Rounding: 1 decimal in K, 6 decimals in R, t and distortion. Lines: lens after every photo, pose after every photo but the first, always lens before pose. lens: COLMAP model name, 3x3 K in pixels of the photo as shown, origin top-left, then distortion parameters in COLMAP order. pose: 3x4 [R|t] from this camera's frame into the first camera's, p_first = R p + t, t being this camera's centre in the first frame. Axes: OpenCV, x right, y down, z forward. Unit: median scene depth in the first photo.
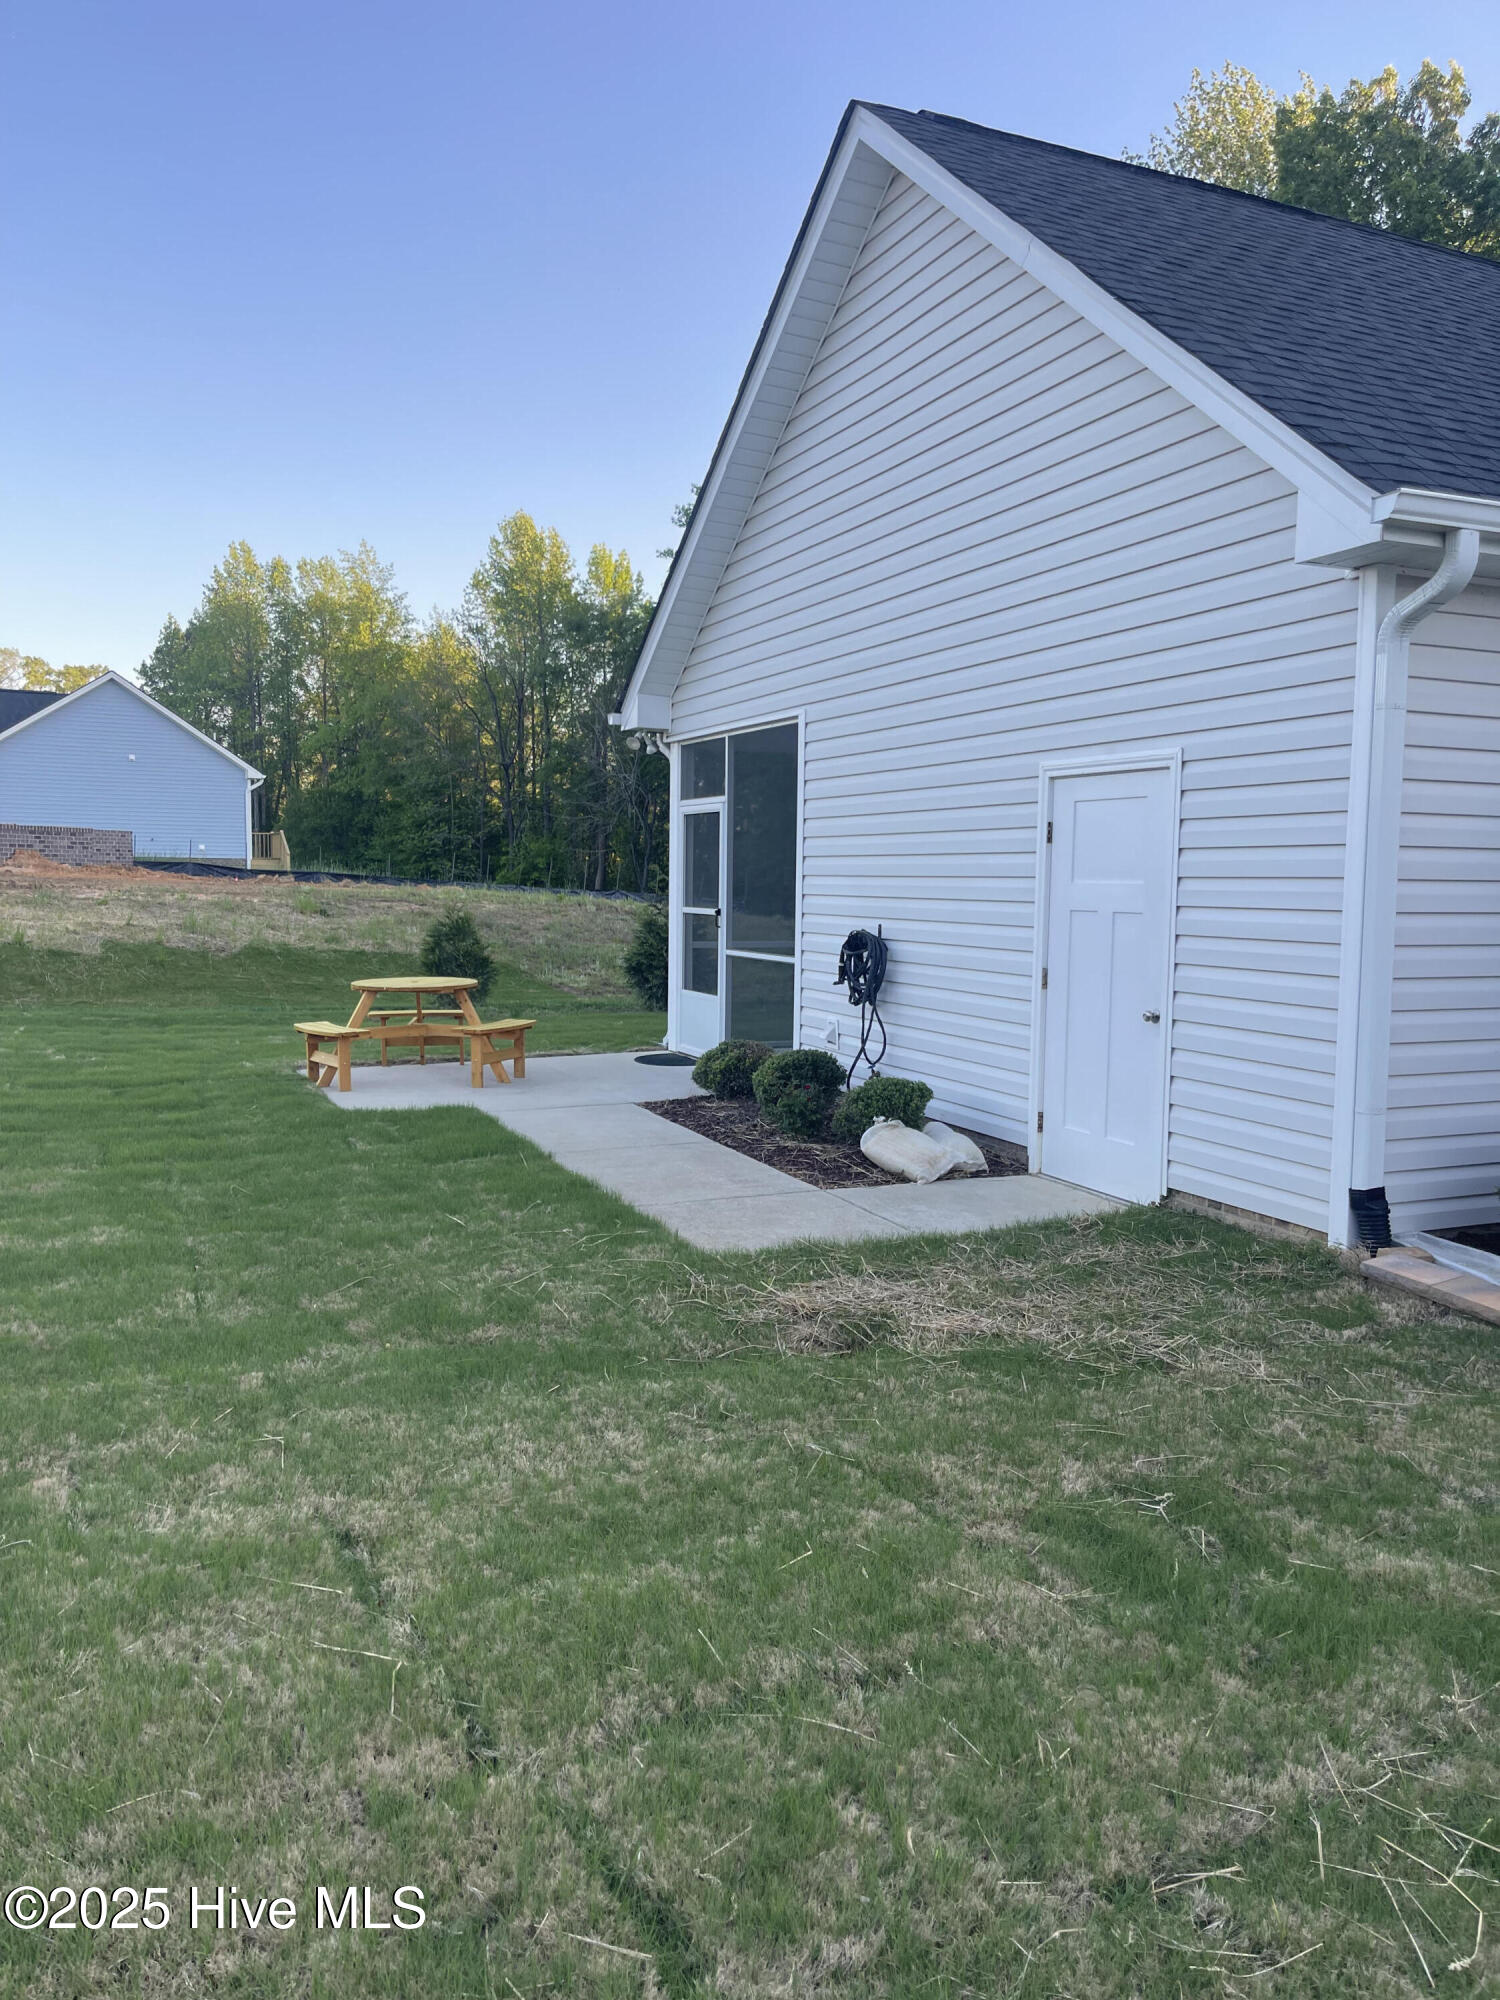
lens RADIAL K [[1474.2, 0, 750.0], [0, 1474.2, 1000.0], [0, 0, 1]] dist [-0.001084, -0.000749]
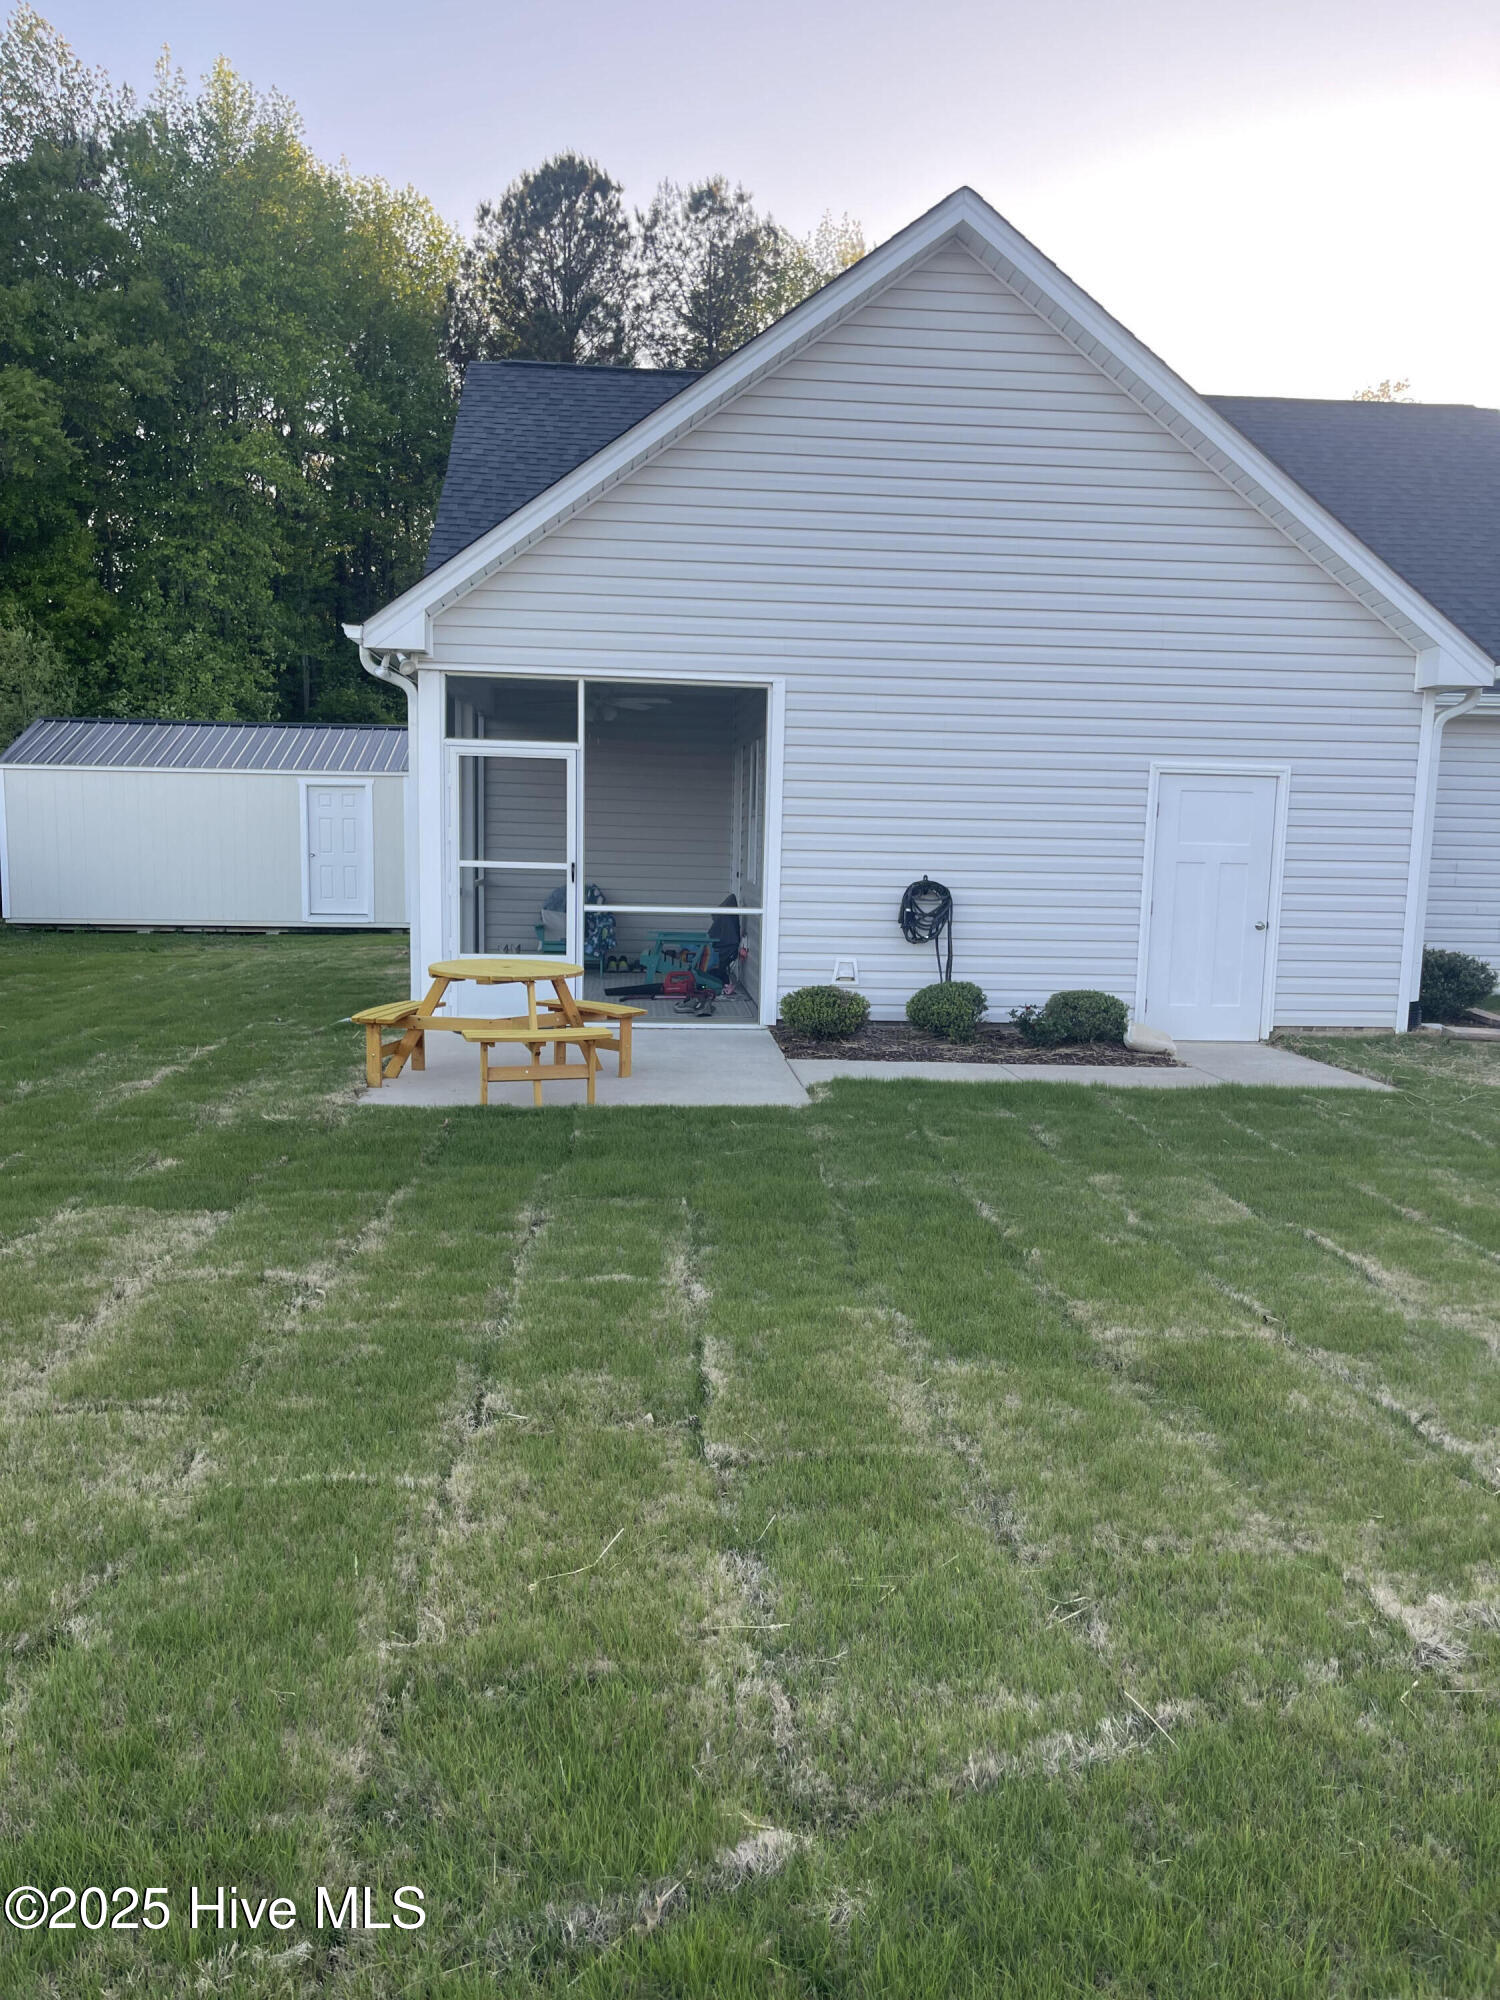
lens RADIAL K [[1474.2, 0, 750.0], [0, 1474.2, 1000.0], [0, 0, 1]] dist [-0.001084, -0.000749]
pose [[0.335709, -0.108357, 0.935713, -1.307247], [0.059759, 0.993811, 0.093644, -0.084398], [-0.940068, 0.024480, 0.340107, 0.862796]]
